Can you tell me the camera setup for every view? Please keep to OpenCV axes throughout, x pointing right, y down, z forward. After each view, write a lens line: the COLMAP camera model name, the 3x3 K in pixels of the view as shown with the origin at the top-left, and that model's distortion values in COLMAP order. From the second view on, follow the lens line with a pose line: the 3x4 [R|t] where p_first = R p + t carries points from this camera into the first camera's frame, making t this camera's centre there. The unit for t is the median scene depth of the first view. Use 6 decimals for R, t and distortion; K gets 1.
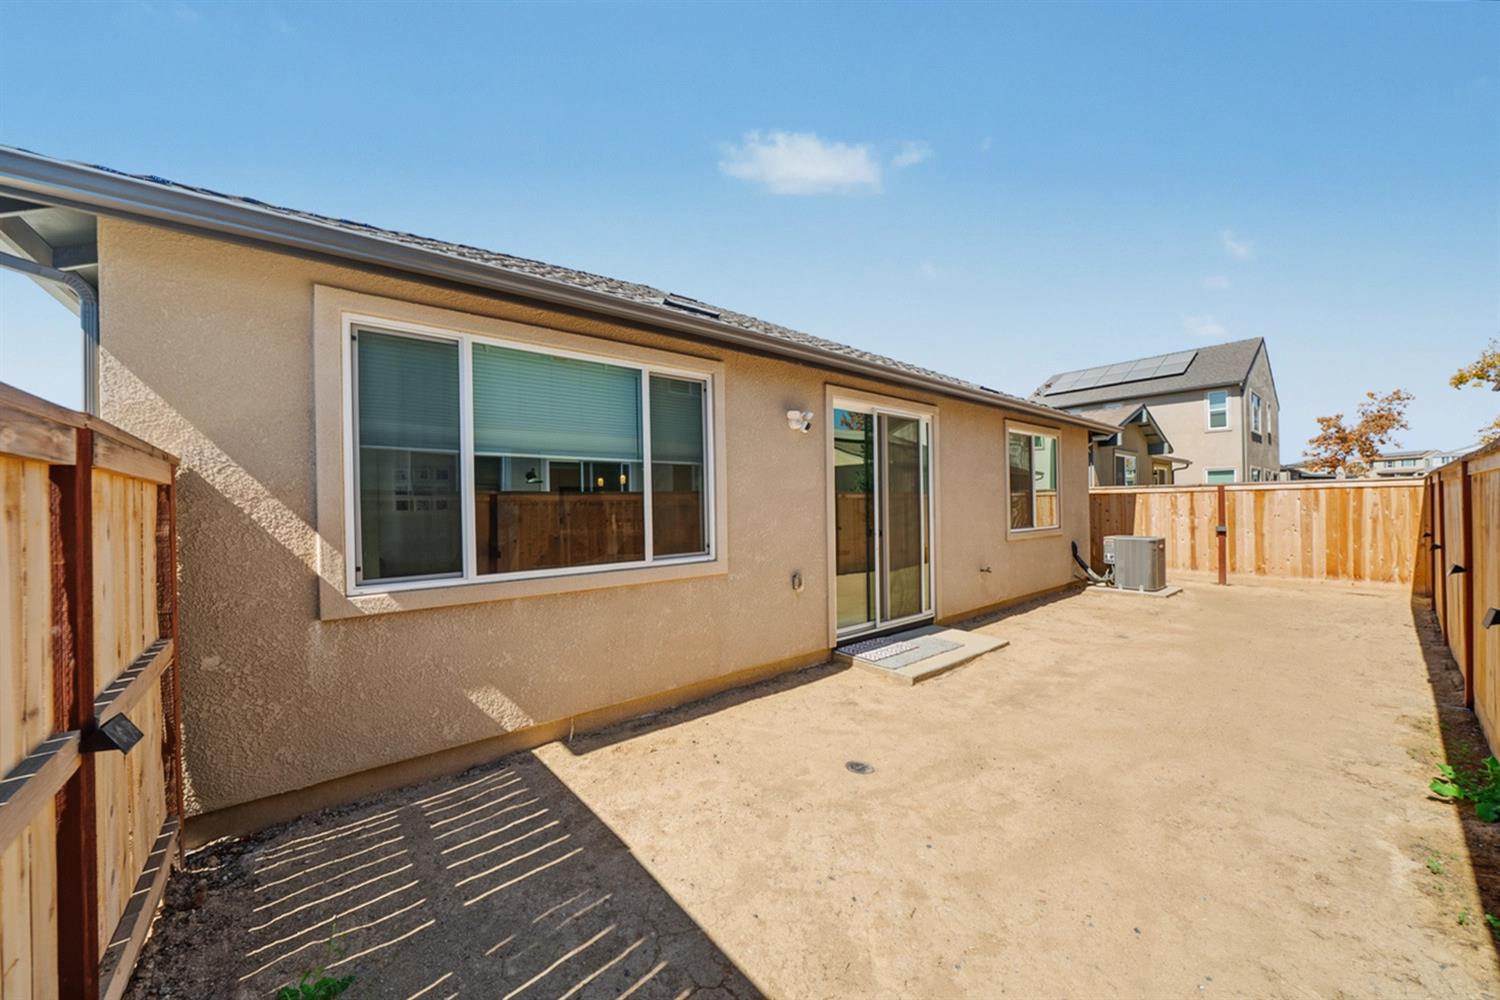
lens RADIAL K [[522.3, 0, 744.0], [0, 522.3, 514.6], [0, 0, 1]] dist [-0.008364, 0.000100]
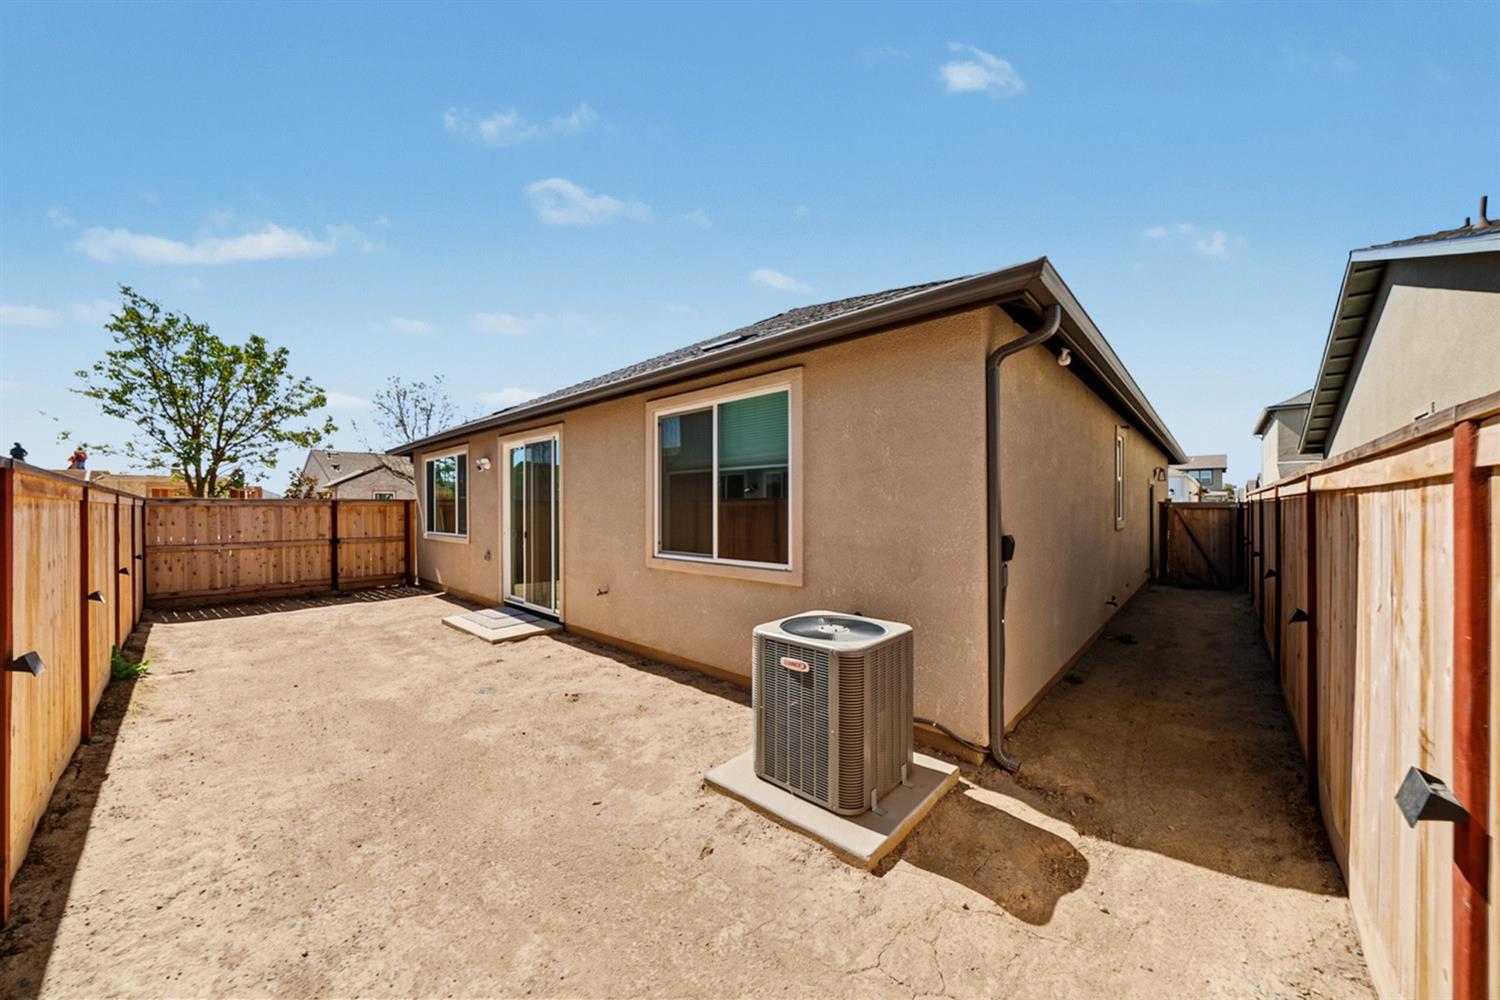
lens RADIAL K [[522.3, 0, 744.0], [0, 522.3, 514.6], [0, 0, 1]] dist [-0.008364, 0.000100]
pose [[0.130355, 0.022214, -0.991218, 1.263948], [-0.011760, 0.999713, 0.020858, -0.038867], [0.991398, 0.008938, 0.130579, 1.050201]]
